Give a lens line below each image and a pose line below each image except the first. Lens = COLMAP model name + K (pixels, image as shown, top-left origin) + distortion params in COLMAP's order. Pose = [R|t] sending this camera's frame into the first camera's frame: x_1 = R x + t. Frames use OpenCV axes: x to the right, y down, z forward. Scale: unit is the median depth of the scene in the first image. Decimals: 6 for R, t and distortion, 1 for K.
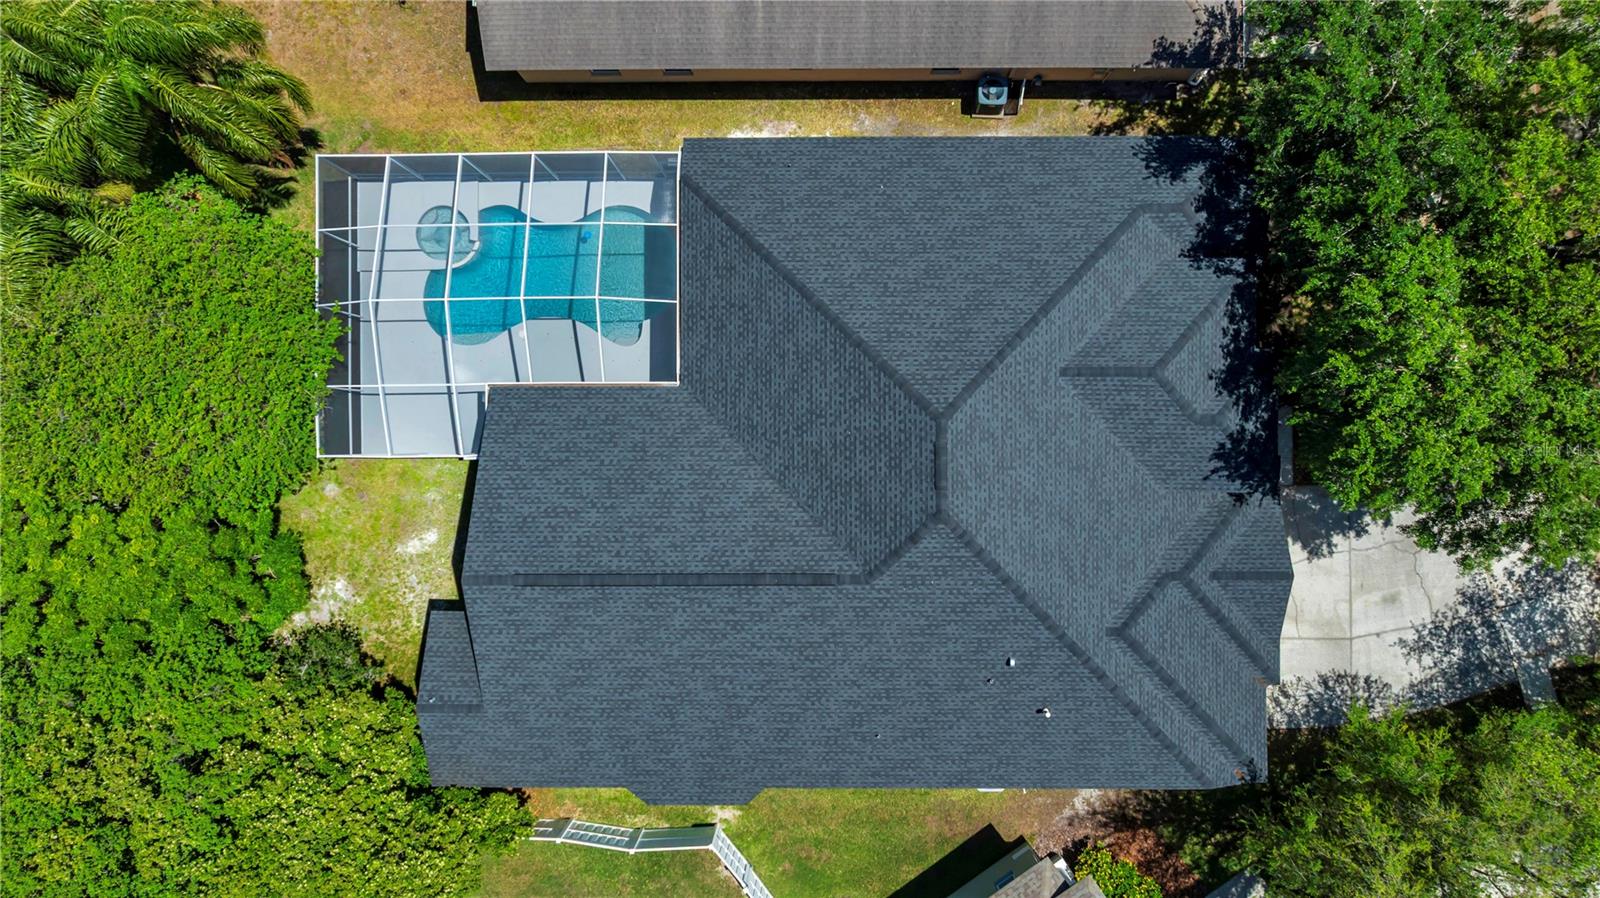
lens RADIAL K [[1189.2, 0, 800.0], [0, 1189.2, 449.0], [0, 0, 1]] dist [-0.001319, -0.006847]
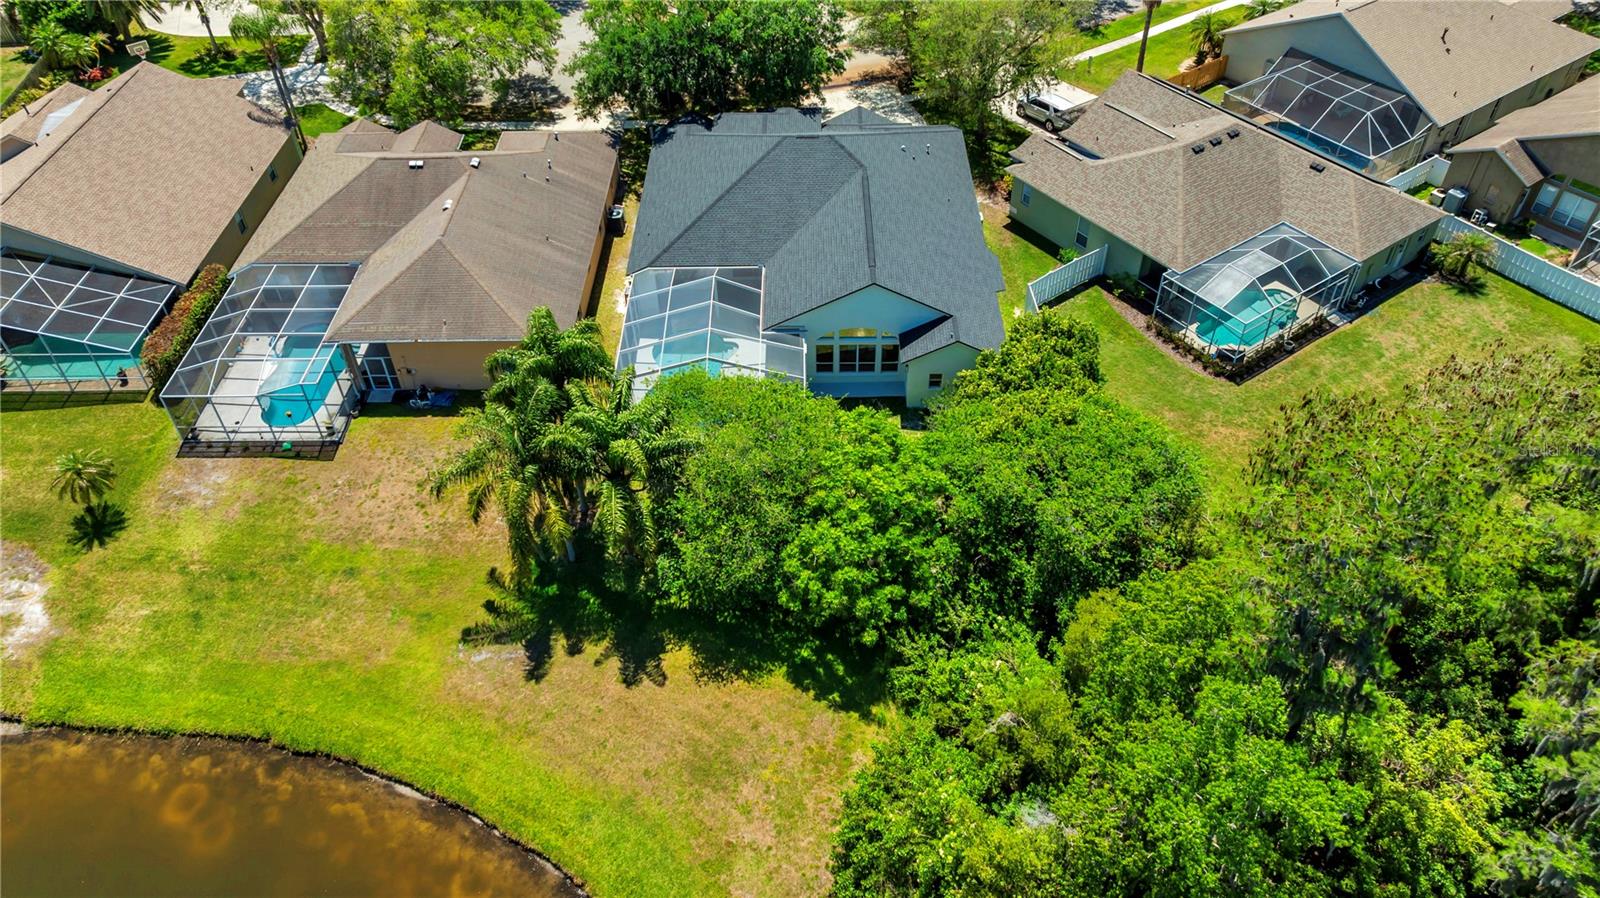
lens RADIAL K [[1189.2, 0, 800.0], [0, 1189.2, 449.0], [0, 0, 1]] dist [-0.001319, -0.006847]
pose [[0.006599, -0.649046, 0.760720, -1.639648], [0.999853, -0.007745, -0.015282, 0.025766], [0.015810, 0.760710, 0.648900, 0.049343]]
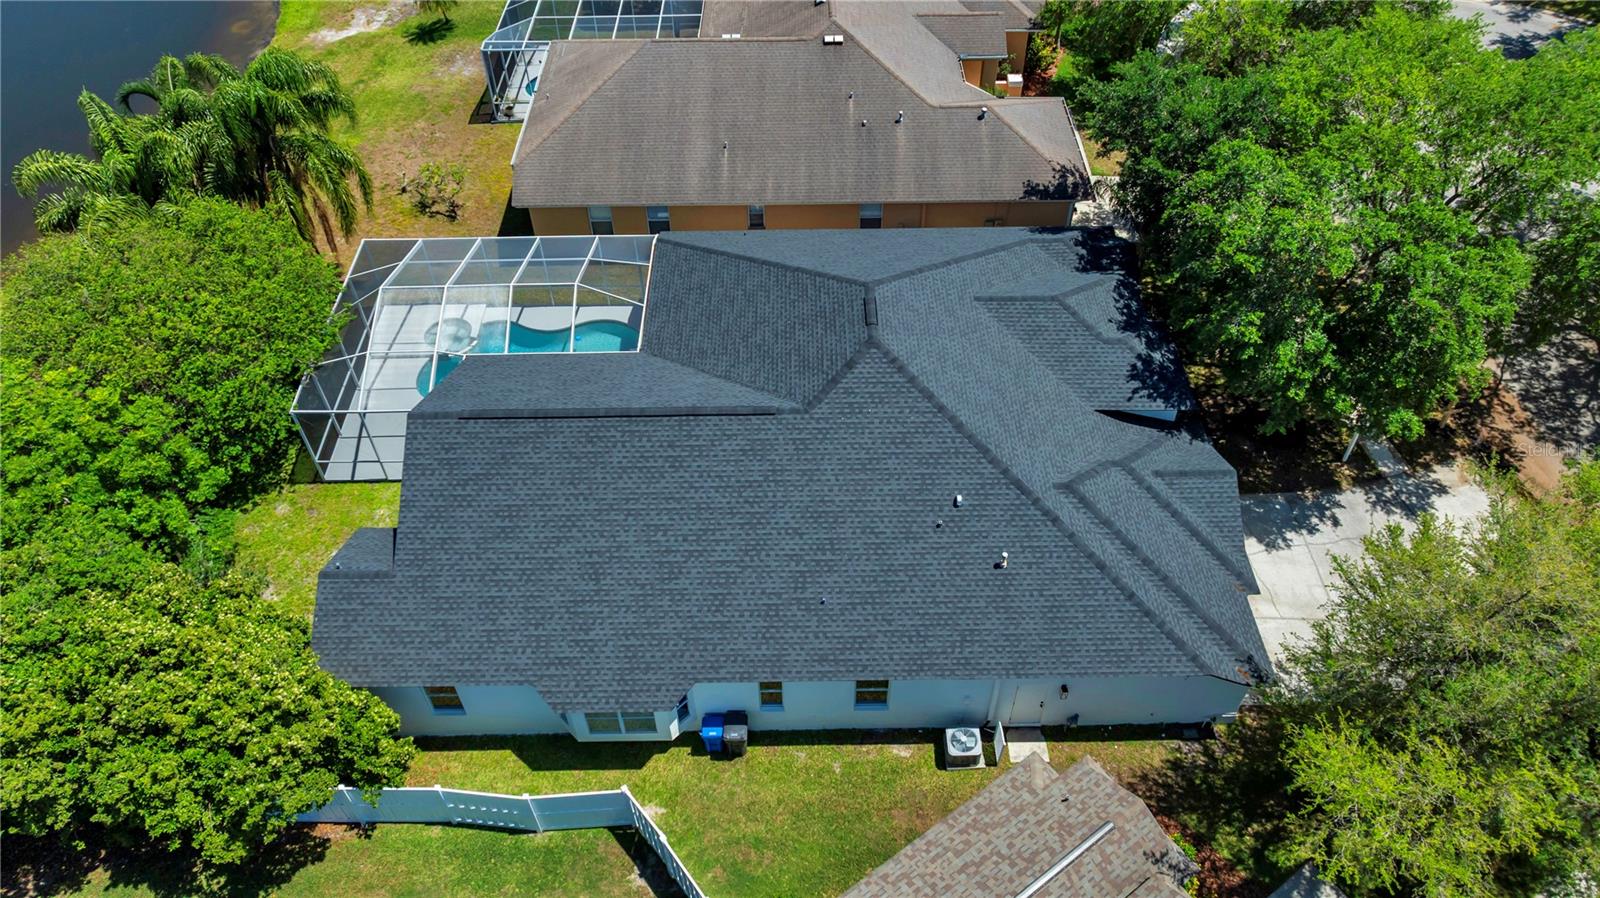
lens RADIAL K [[1189.2, 0, 800.0], [0, 1189.2, 449.0], [0, 0, 1]] dist [-0.001319, -0.006847]
pose [[0.999972, 0.002263, 0.007109, 0.041254], [0.003470, 0.702524, -0.711651, 0.805418], [-0.006604, 0.711656, 0.702497, 0.285581]]
